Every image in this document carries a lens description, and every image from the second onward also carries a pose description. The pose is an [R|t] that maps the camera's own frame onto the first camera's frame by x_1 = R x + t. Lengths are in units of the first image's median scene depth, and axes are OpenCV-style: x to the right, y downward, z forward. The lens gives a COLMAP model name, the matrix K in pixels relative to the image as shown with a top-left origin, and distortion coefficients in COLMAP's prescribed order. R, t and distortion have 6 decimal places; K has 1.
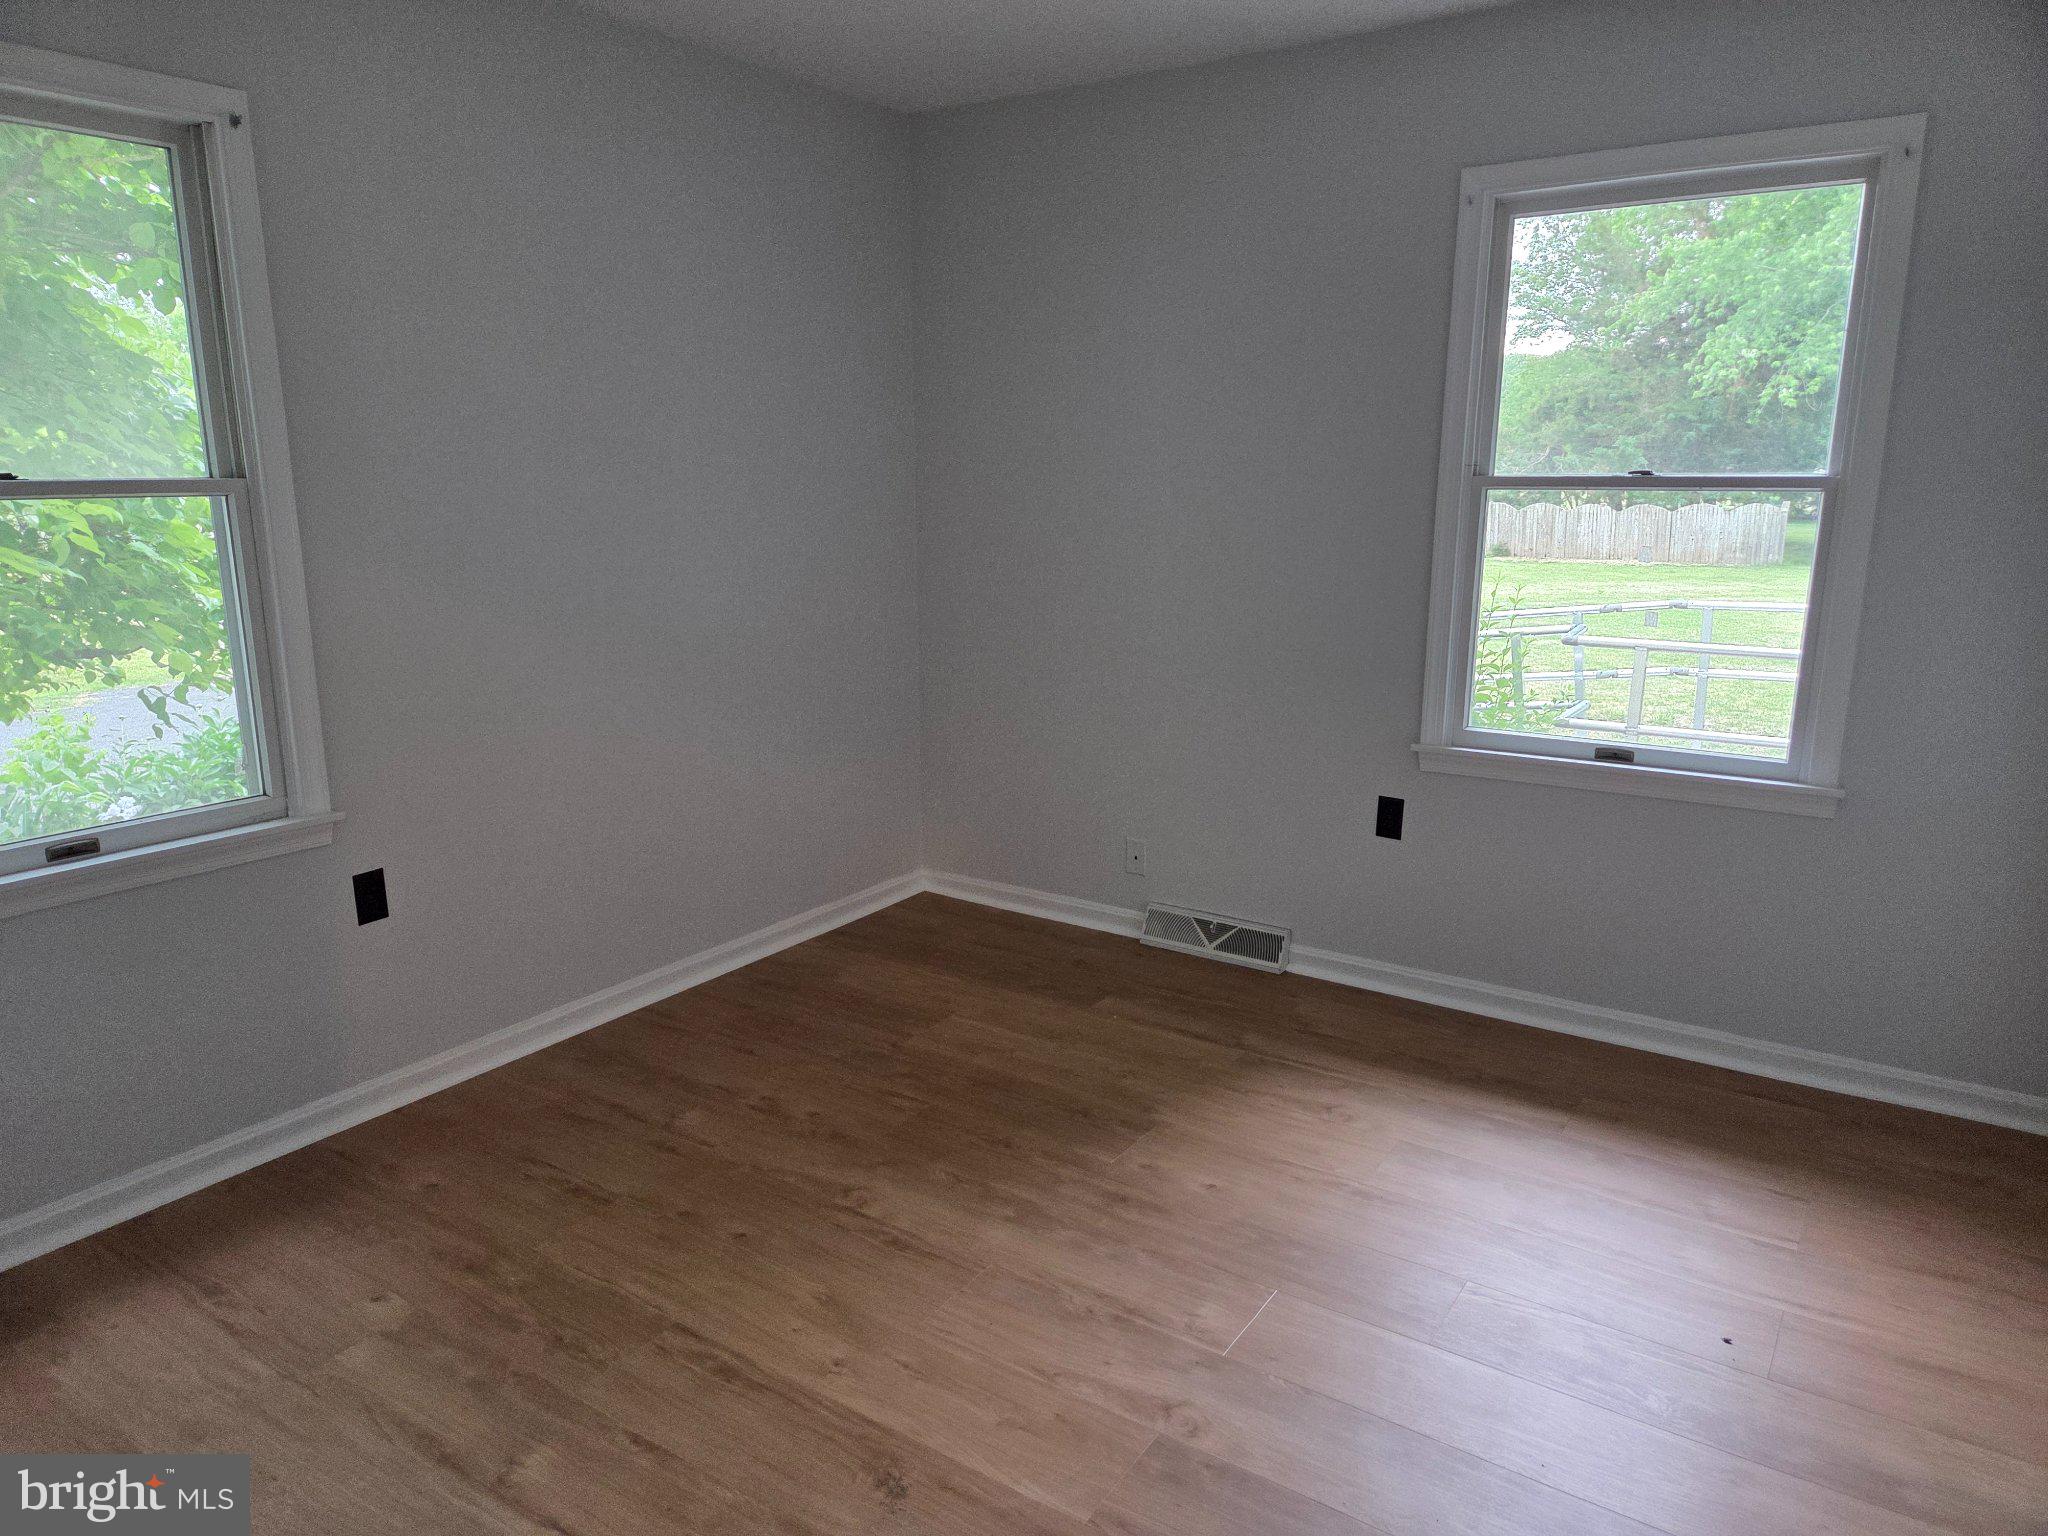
lens RADIAL K [[1355.0, 0, 1014.6], [0, 1355.0, 763.3], [0, 0, 1]] dist [0.052971, 0.000127]
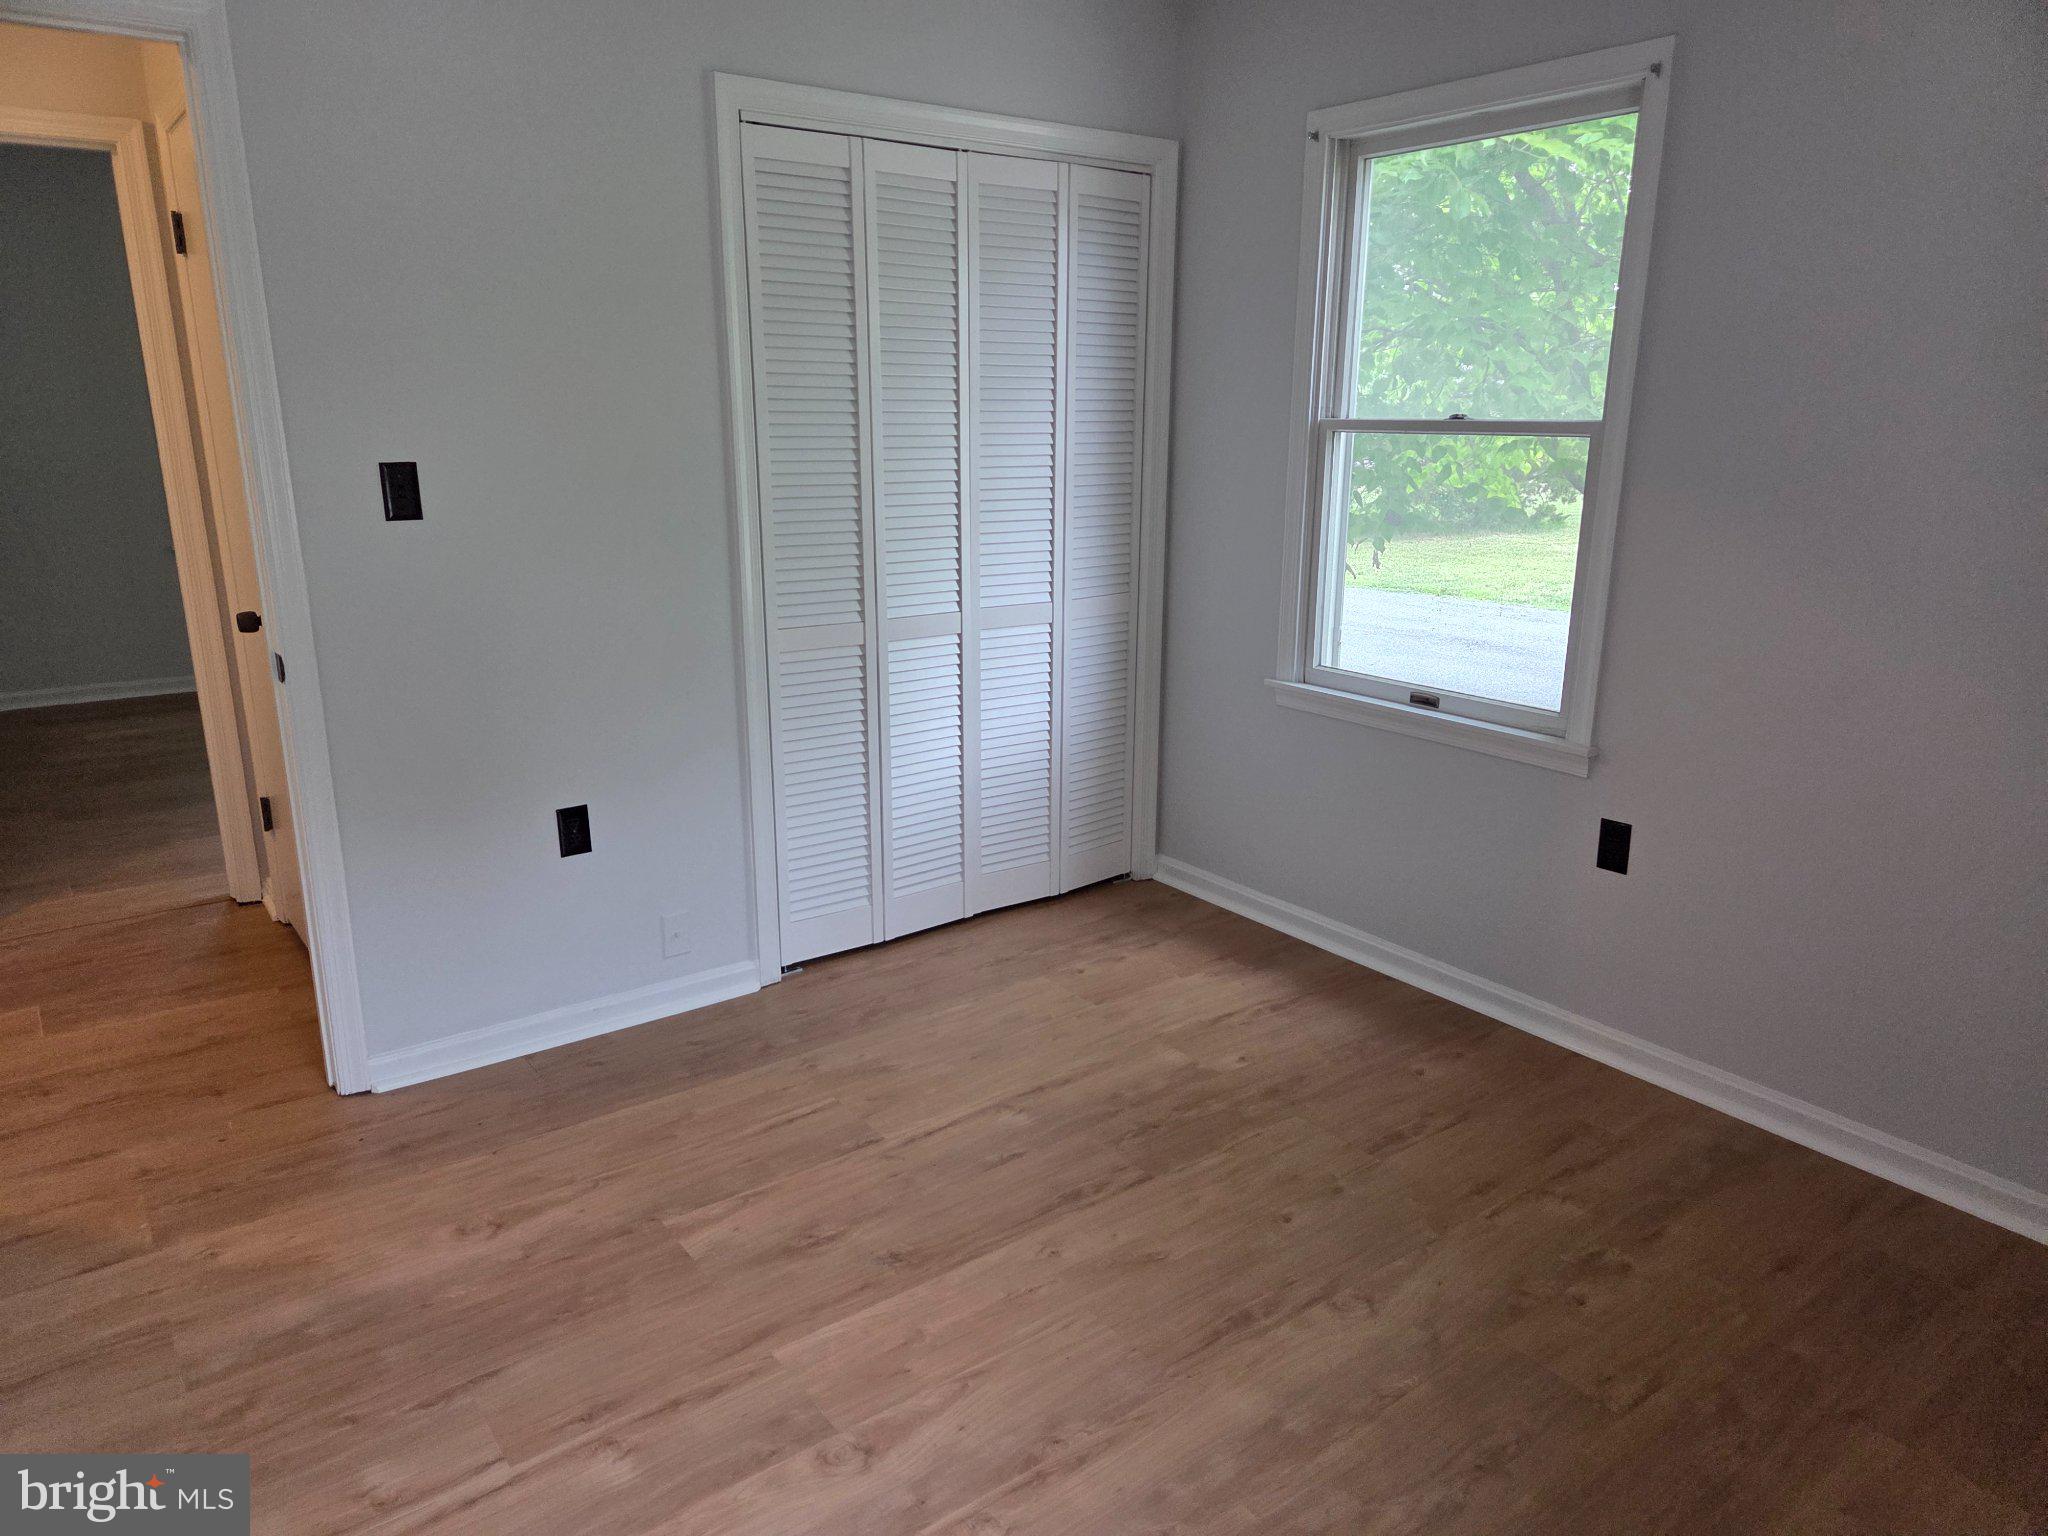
lens RADIAL K [[1355.0, 0, 1014.6], [0, 1355.0, 763.3], [0, 0, 1]] dist [0.052971, 0.000127]
pose [[-0.331217, 0.235546, -0.913681, 0.632789], [-0.206899, 0.926642, 0.313890, -0.200239], [0.920591, 0.293006, -0.258186, 0.944570]]
